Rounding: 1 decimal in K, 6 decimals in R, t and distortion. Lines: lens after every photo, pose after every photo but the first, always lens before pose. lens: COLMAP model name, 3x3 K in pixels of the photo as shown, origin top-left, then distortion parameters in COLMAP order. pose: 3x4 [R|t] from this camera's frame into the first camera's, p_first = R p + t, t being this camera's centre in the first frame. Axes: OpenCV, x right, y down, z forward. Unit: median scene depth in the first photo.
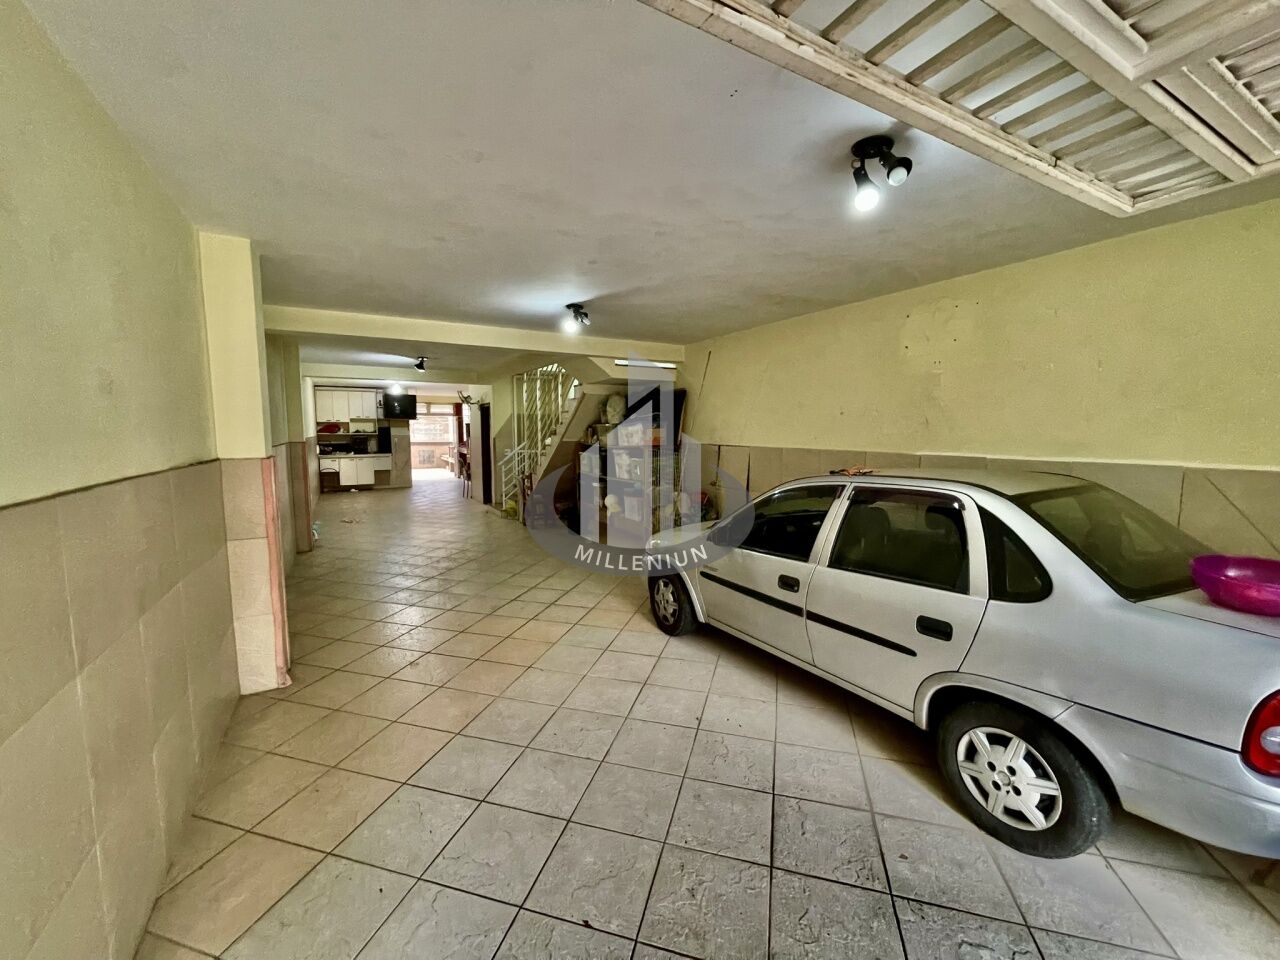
lens RADIAL K [[520.3, 0, 631.0], [0, 520.3, 486.4], [0, 0, 1]] dist [0.001418, -0.004749]
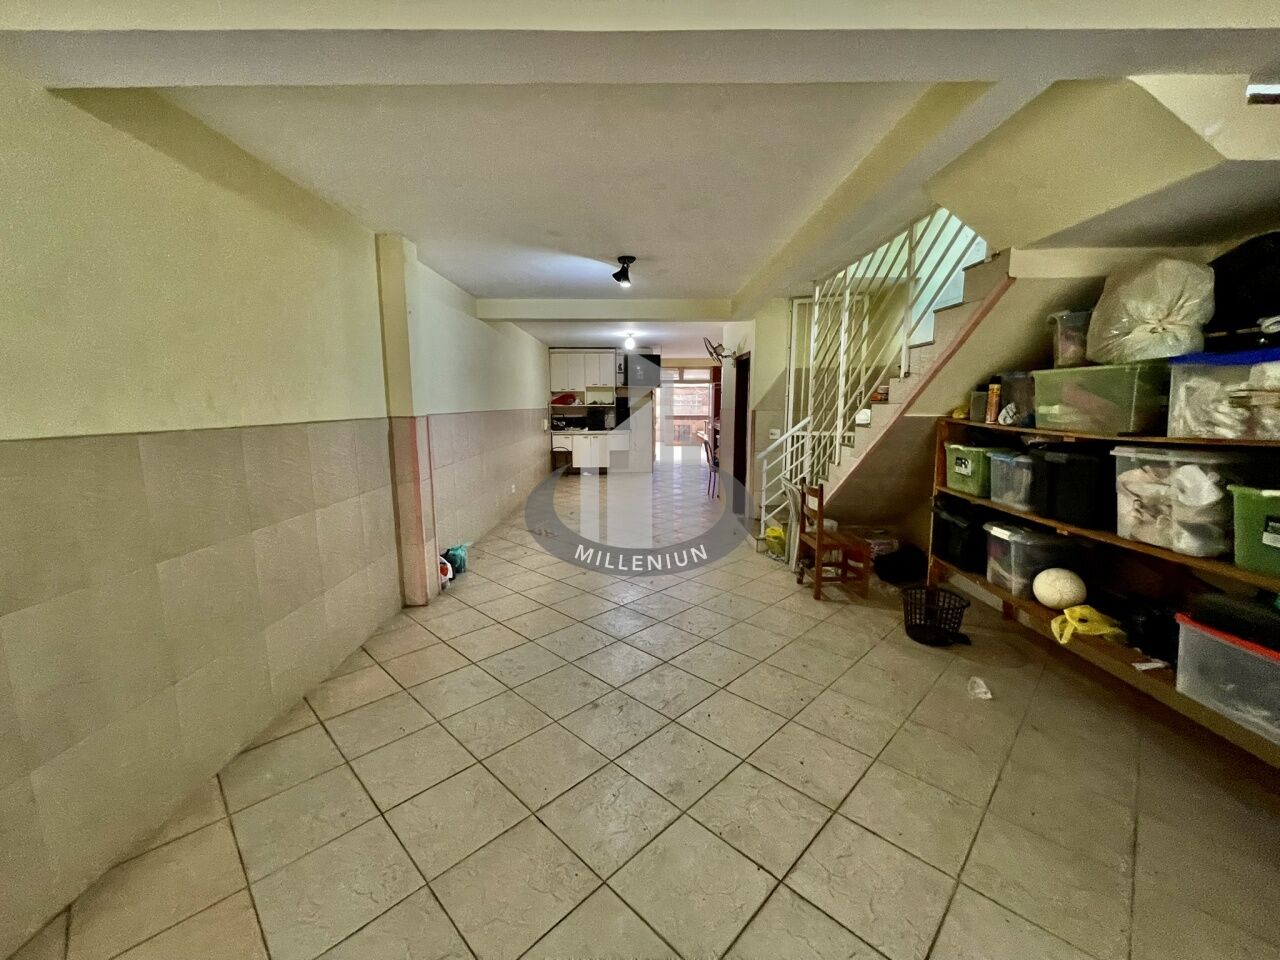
lens RADIAL K [[520.3, 0, 631.0], [0, 520.3, 486.4], [0, 0, 1]] dist [0.001418, -0.004749]
pose [[0.876863, 0.069734, -0.475655, -0.079776], [-0.045254, 0.997003, 0.062742, -0.030693], [0.478605, -0.033491, 0.877391, 0.335726]]
